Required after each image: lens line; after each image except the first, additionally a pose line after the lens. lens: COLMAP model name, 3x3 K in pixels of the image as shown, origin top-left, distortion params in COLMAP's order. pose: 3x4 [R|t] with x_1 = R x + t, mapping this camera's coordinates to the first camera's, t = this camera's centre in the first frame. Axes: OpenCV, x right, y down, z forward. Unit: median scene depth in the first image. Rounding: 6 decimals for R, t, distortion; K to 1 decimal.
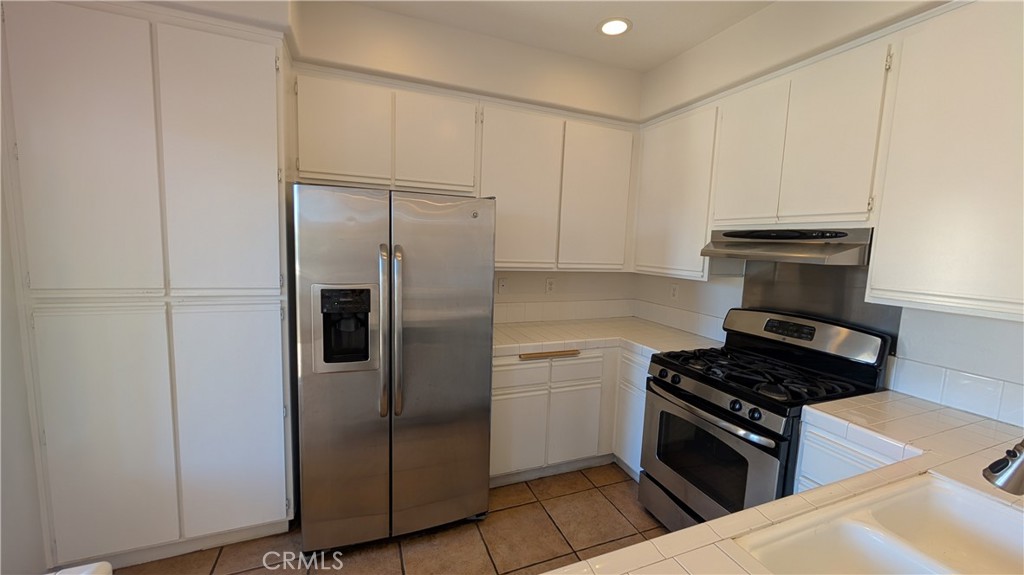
lens RADIAL K [[376.8, 0, 512.0], [0, 376.8, 287.5], [0, 0, 1]] dist [0.000494, 0.000041]
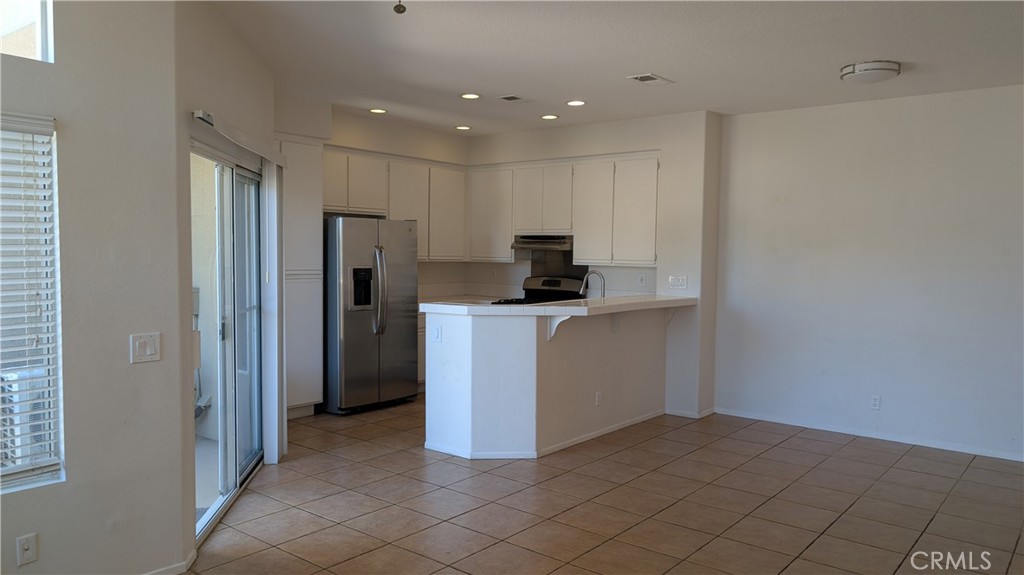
lens RADIAL K [[708.1, 0, 512.0], [0, 708.1, 287.5], [0, 0, 1]] dist [0.001576, 0.000347]
pose [[0.855626, -0.048705, 0.515298, -1.323817], [0.075887, 0.996609, -0.031808, 0.221744], [-0.512001, 0.066320, 0.856421, -2.014907]]
